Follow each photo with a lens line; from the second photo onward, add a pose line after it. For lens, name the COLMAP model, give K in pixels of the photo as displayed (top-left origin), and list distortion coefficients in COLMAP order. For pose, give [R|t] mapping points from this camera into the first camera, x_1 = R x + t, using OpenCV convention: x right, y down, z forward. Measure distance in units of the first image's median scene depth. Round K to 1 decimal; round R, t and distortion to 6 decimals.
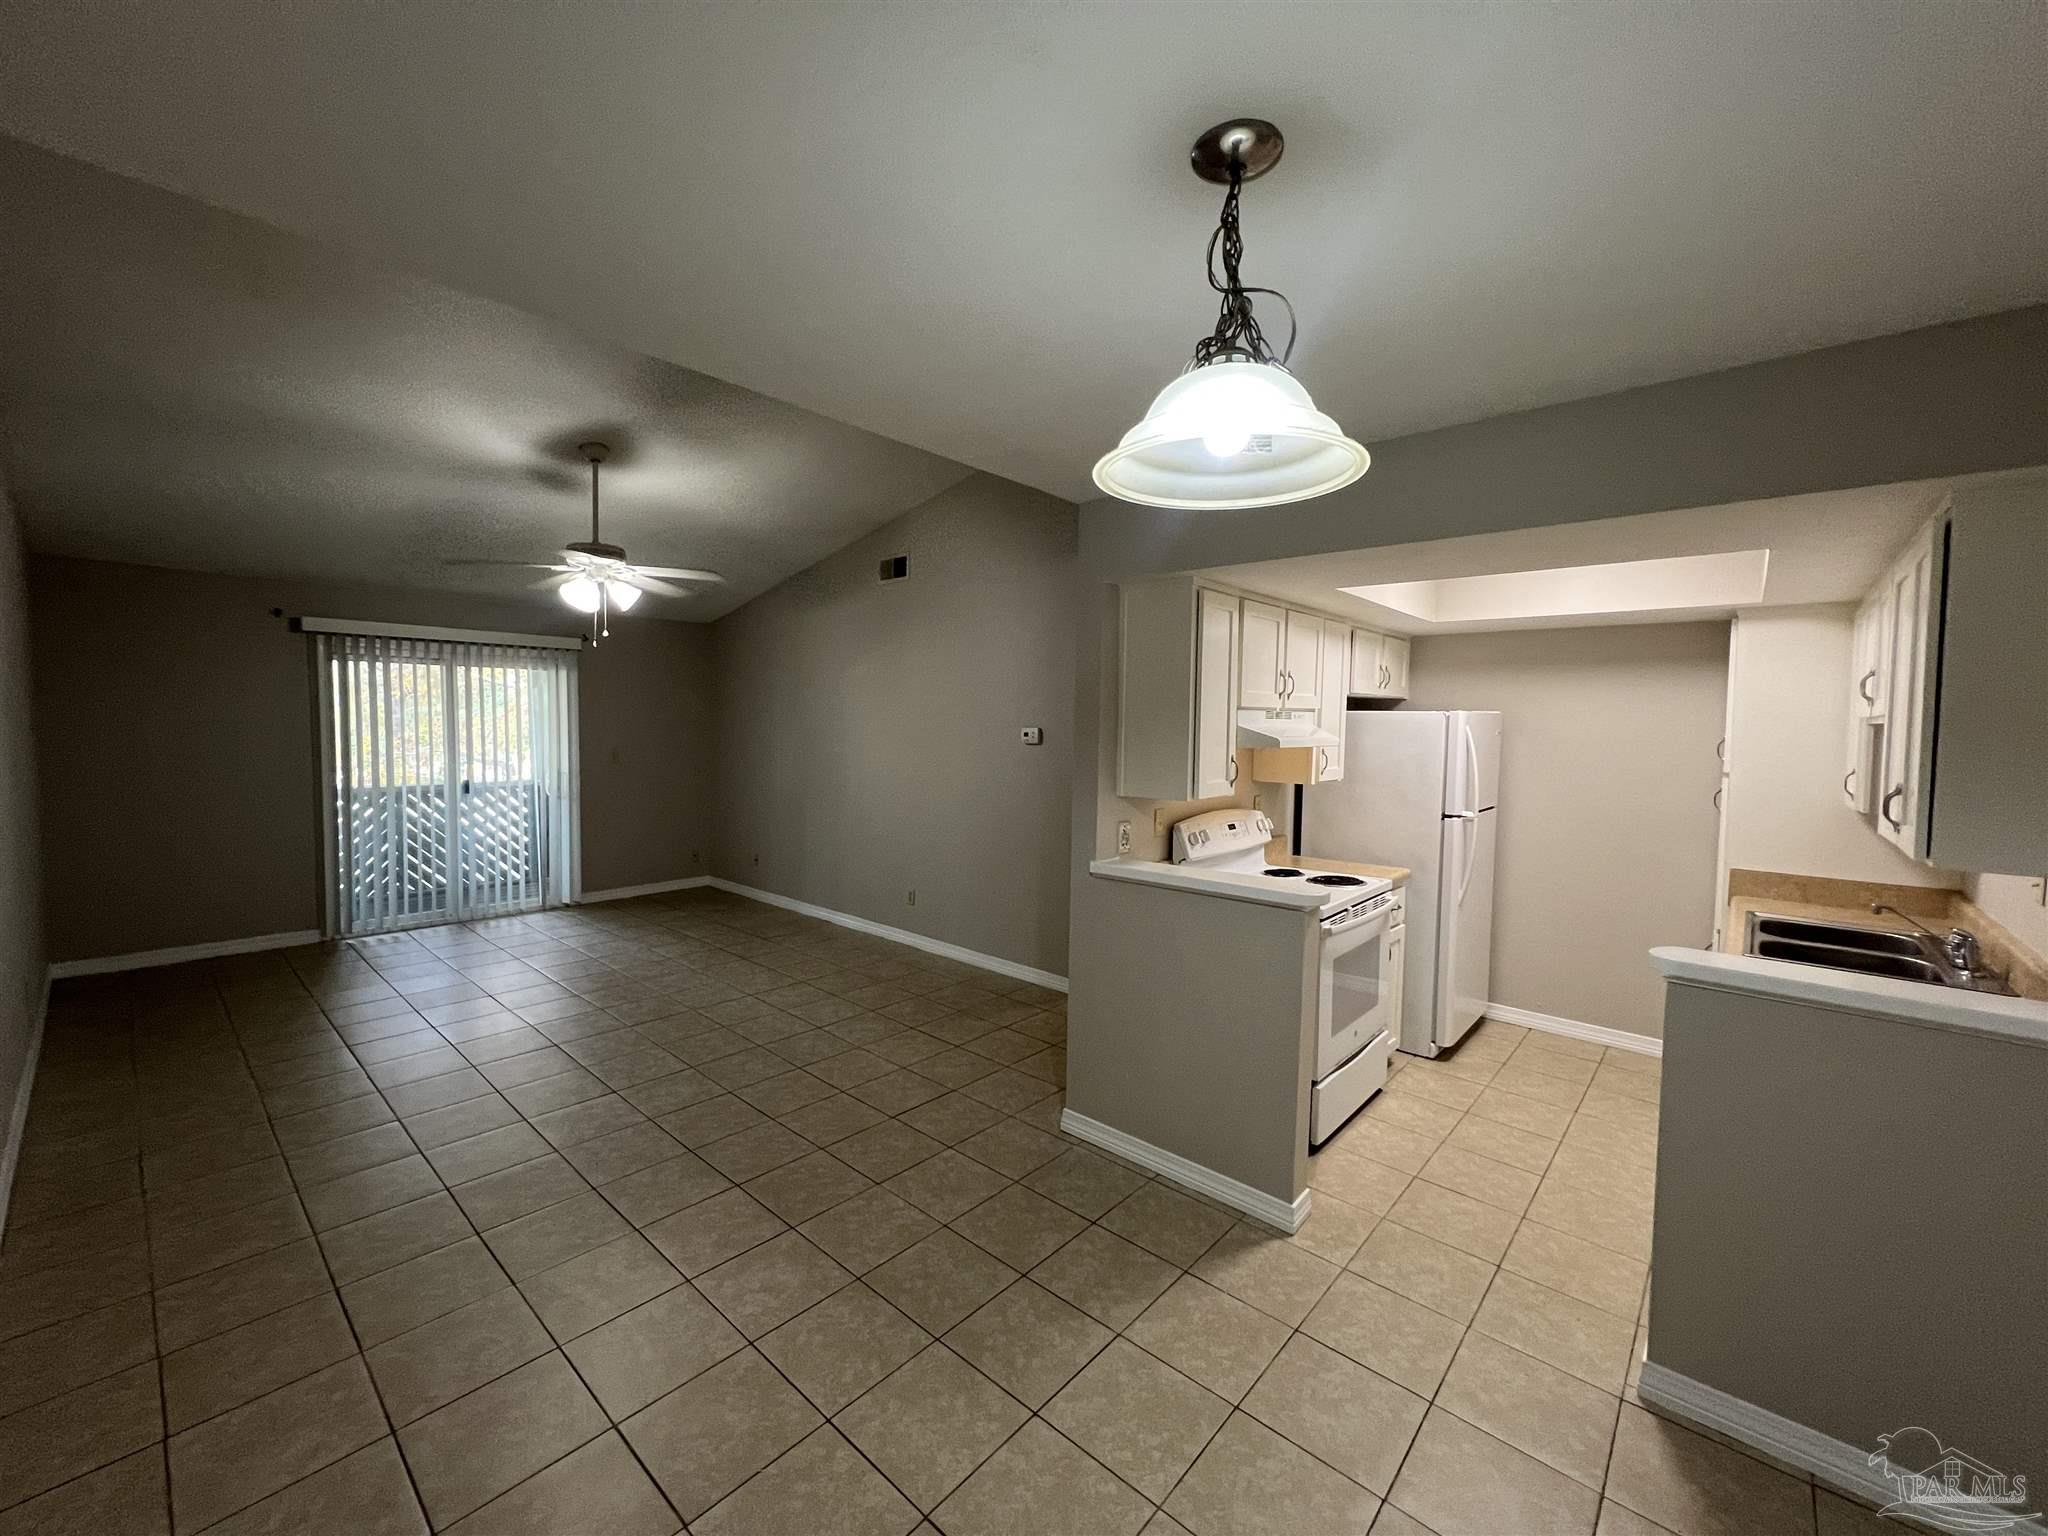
lens RADIAL K [[818.3, 0, 1021.1], [0, 818.3, 772.1], [0, 0, 1]] dist [-0.005885, 0.000100]
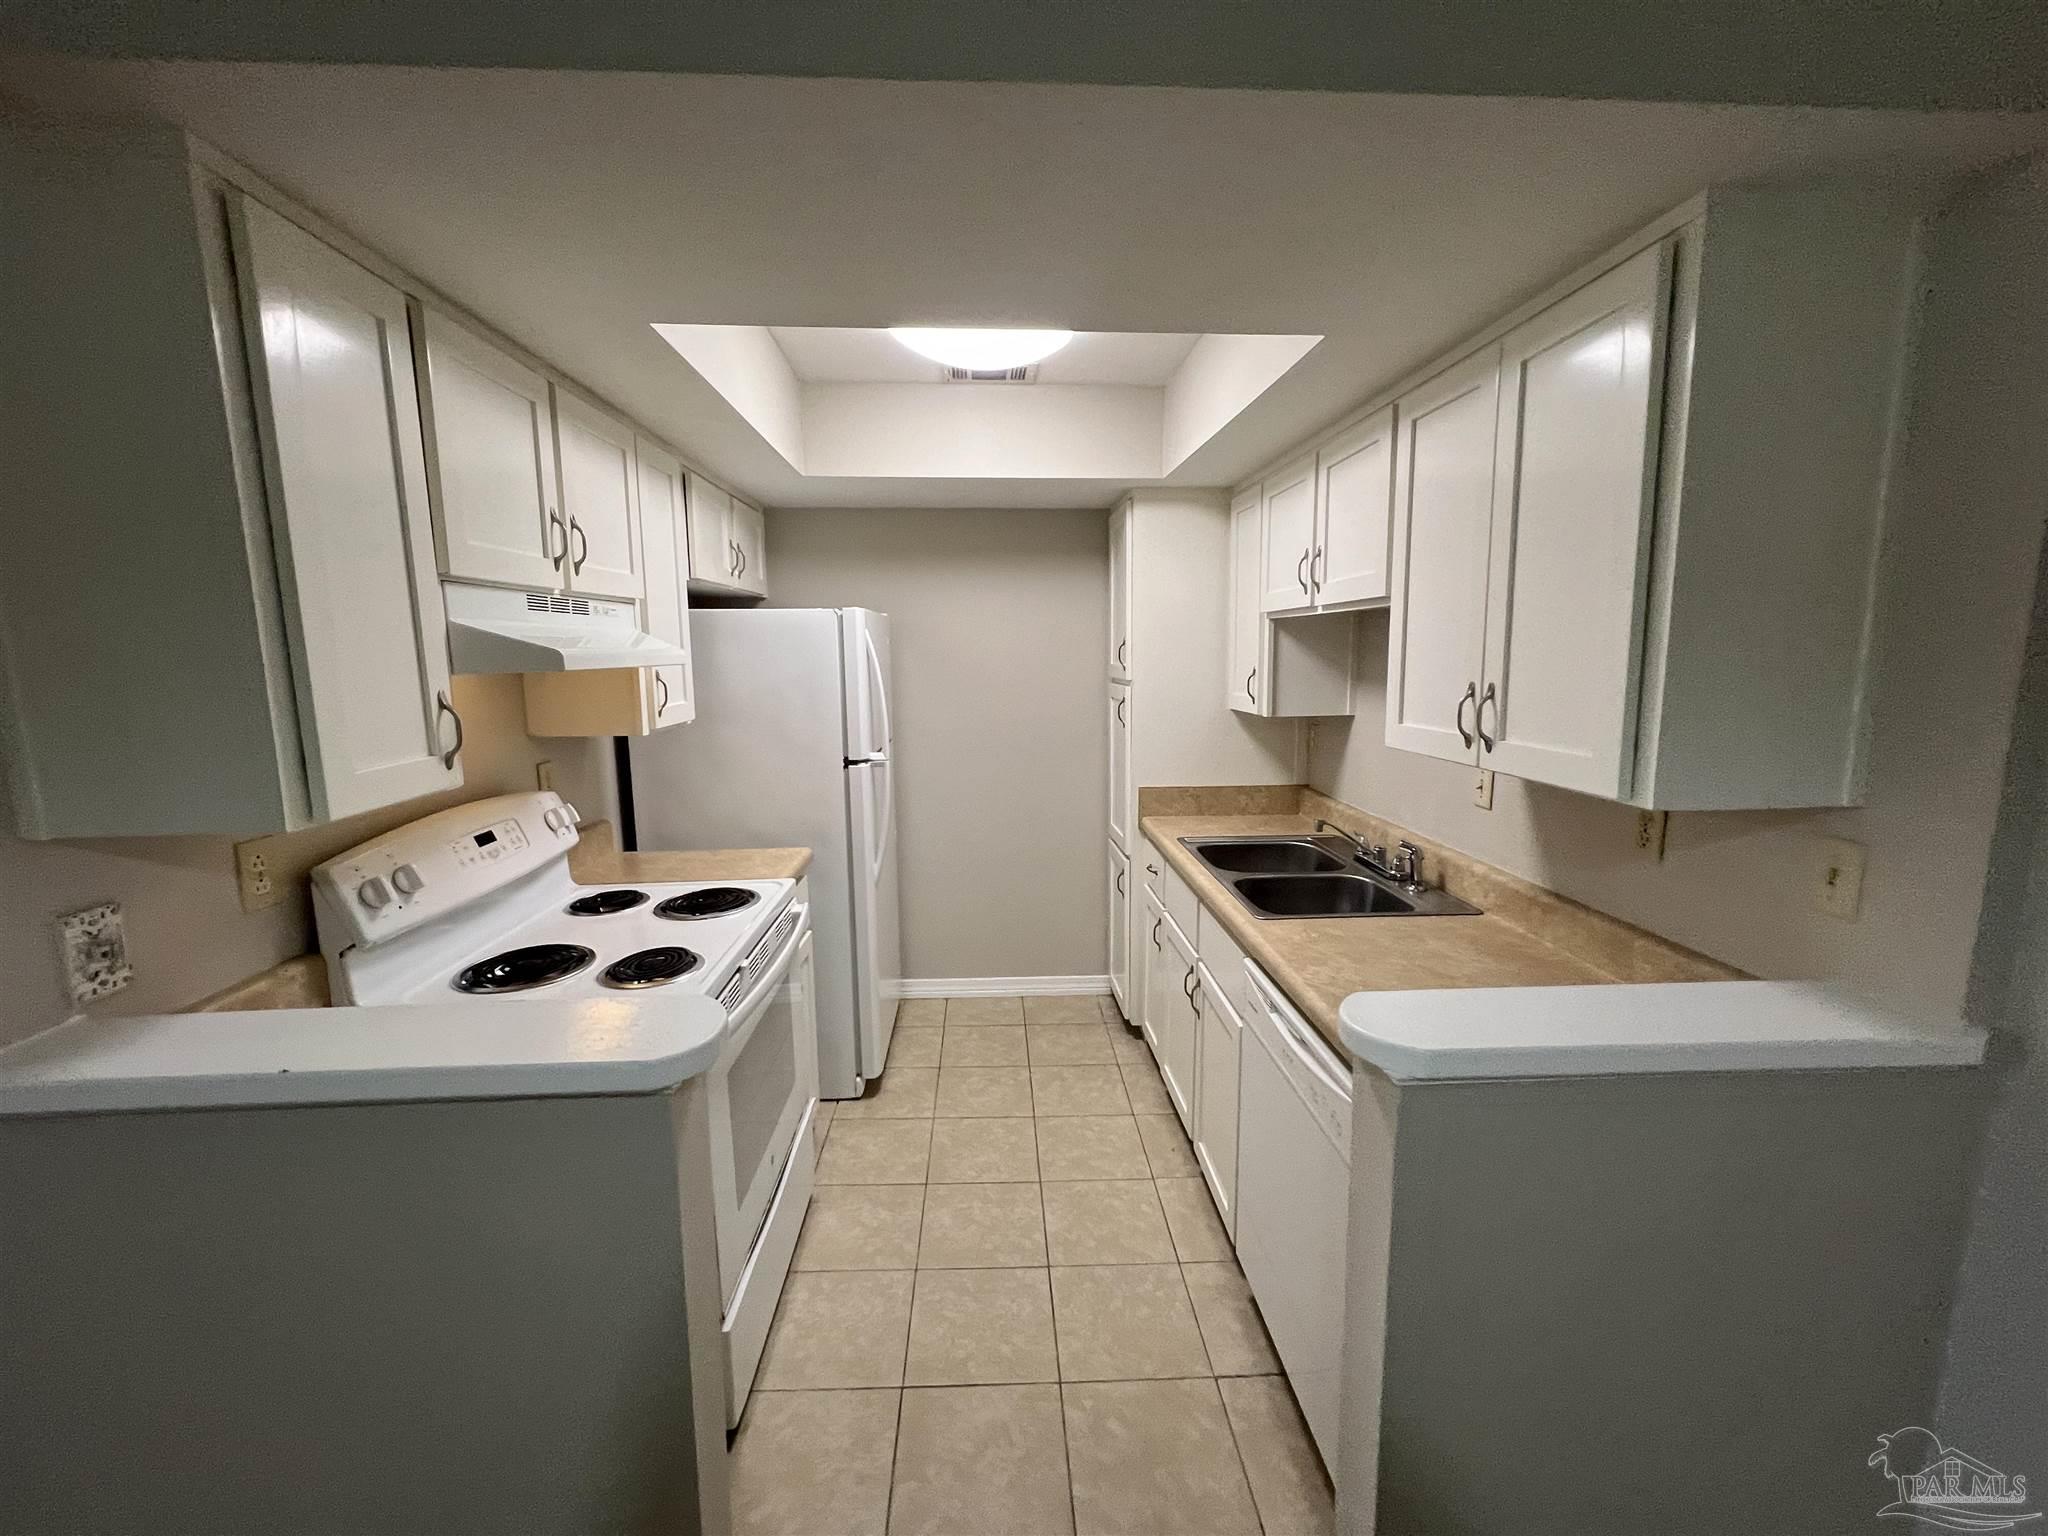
lens RADIAL K [[818.3, 0, 1026.0], [0, 818.3, 770.1], [0, 0, 1]] dist [-0.005885, 0.000100]
pose [[0.706091, -0.123074, 0.697343, 0.149793], [0.059914, 0.991633, 0.114347, -0.009839], [-0.705582, -0.038958, 0.707557, 0.426091]]
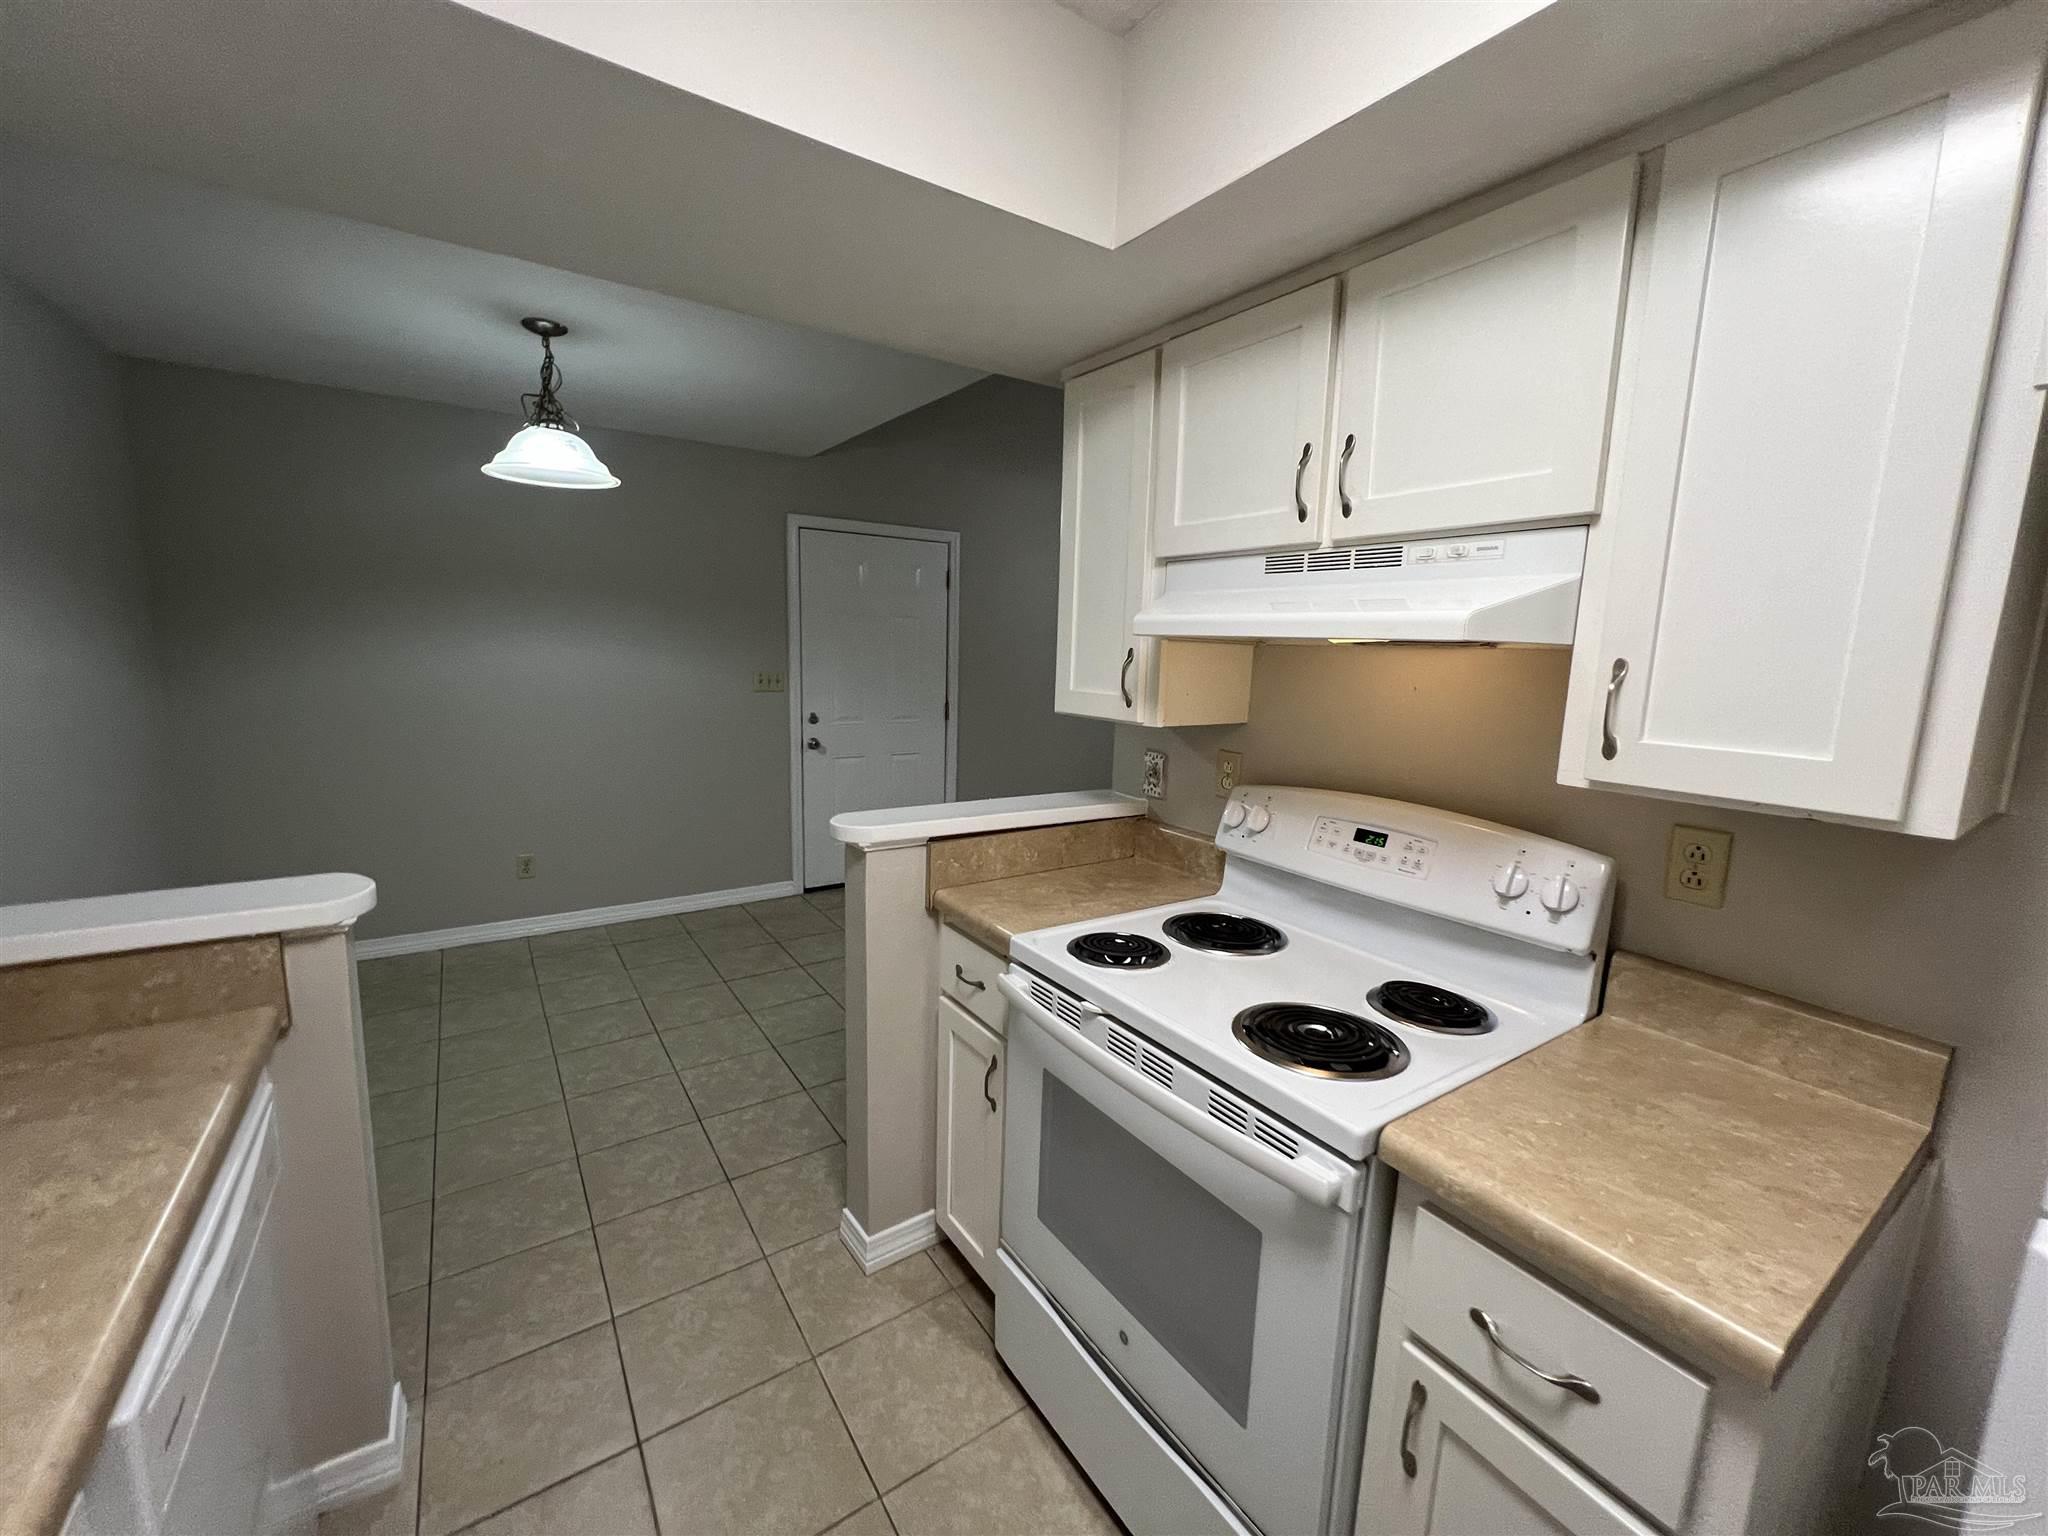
lens RADIAL K [[818.3, 0, 1015.5], [0, 818.3, 767.2], [0, 0, 1]] dist [-0.005885, 0.000100]
pose [[0.178143, -0.152898, 0.972053, 0.344925], [0.014984, 0.988161, 0.152686, -0.002850], [-0.983890, -0.012635, 0.178325, 0.765508]]
